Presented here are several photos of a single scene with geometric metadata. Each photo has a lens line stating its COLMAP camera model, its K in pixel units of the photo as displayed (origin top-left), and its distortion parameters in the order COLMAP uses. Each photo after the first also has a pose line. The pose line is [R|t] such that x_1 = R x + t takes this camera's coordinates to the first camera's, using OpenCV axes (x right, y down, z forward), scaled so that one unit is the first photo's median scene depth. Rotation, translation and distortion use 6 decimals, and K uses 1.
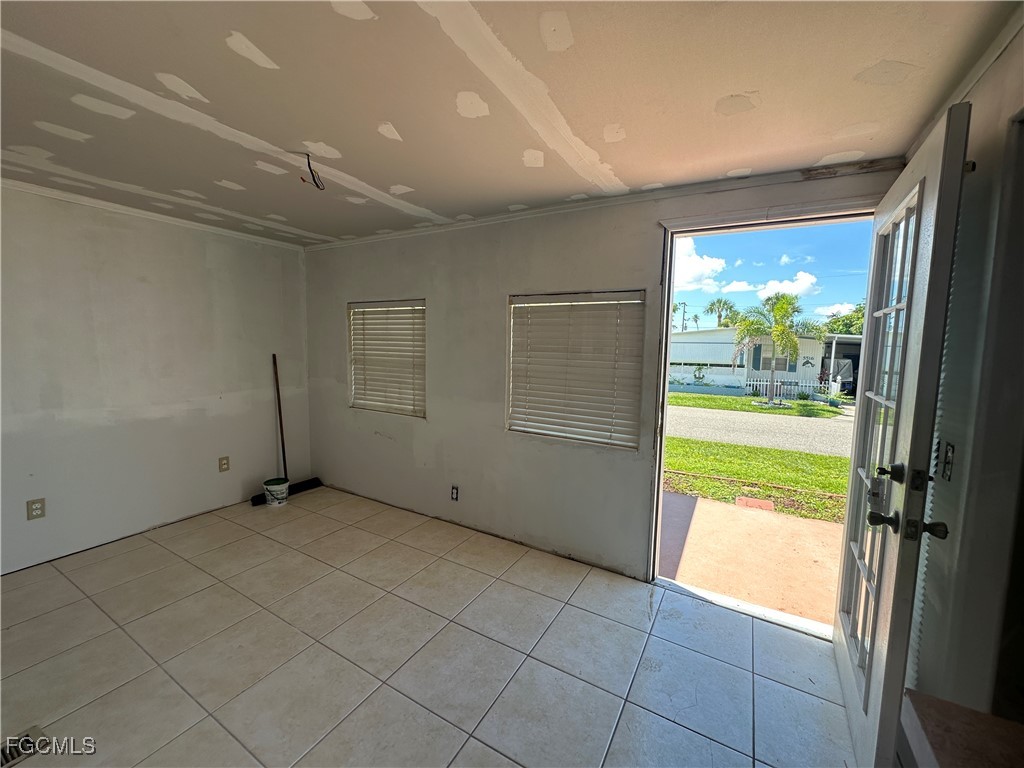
lens RADIAL K [[410.2, 0, 512.9], [0, 410.2, 384.1], [0, 0, 1]] dist [-0.002026, 0.000874]
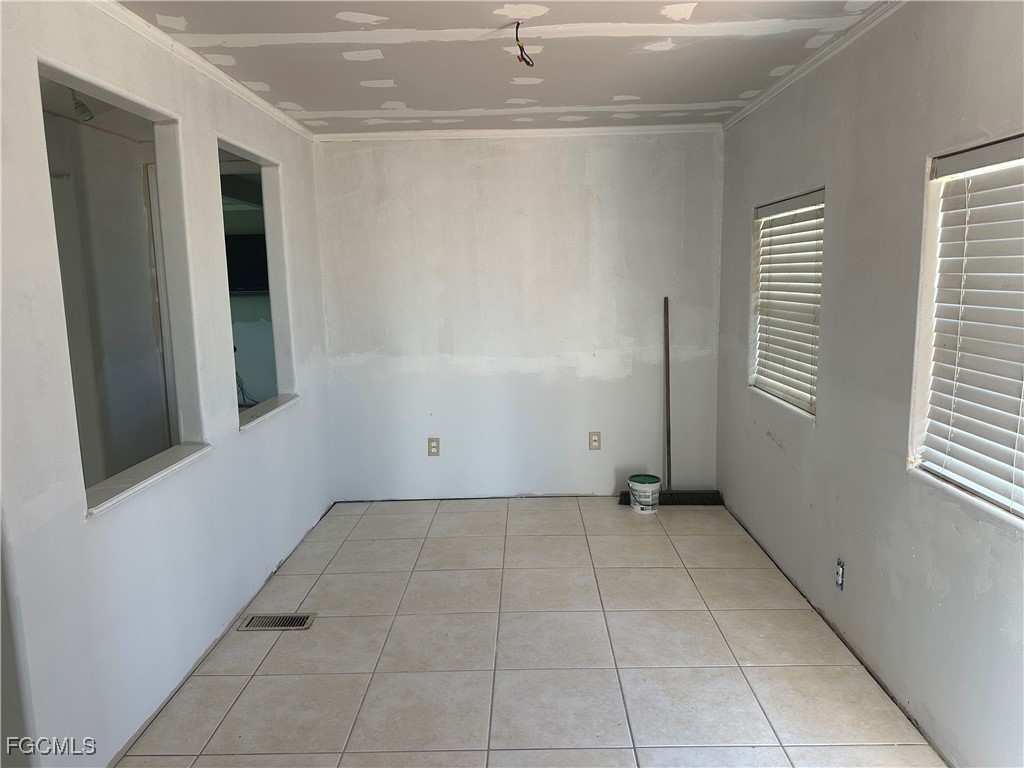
lens RADIAL K [[716.5, 0, 516.8], [0, 716.5, 392.1], [0, 0, 1]] dist [0.033889, -0.044184]
pose [[0.482460, 0.109952, -0.868989, 0.390308], [-0.054794, 0.993936, 0.095340, -0.017010], [0.874202, 0.001618, 0.485559, 0.216930]]
